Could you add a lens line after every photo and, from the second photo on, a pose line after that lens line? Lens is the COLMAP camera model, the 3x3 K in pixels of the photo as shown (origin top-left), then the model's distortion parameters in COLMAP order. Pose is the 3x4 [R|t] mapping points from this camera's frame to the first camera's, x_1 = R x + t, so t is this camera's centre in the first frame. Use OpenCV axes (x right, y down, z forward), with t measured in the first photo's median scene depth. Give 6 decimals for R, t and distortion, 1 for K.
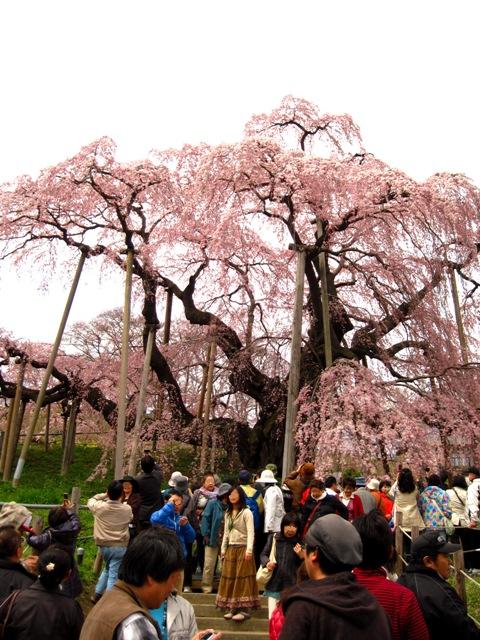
lens RADIAL K [[683.7, 0, 259.5], [0, 683.7, 321.0], [0, 0, 1]] dist [-0.015773, -0.008199]
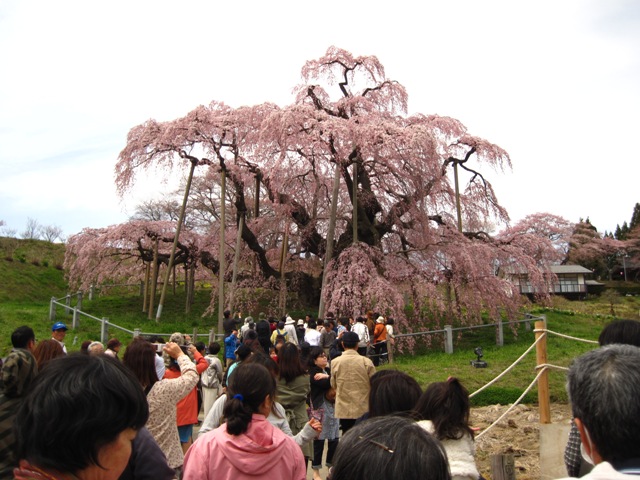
lens RADIAL K [[651.3, 0, 320.0], [0, 651.3, 240.0], [0, 0, 1]] dist [0.007402, 0.001025]
pose [[0.997507, -0.012472, -0.069456, 0.101186], [0.021528, 0.991121, 0.131209, -0.106684], [0.067203, -0.132377, 0.988919, -0.361014]]
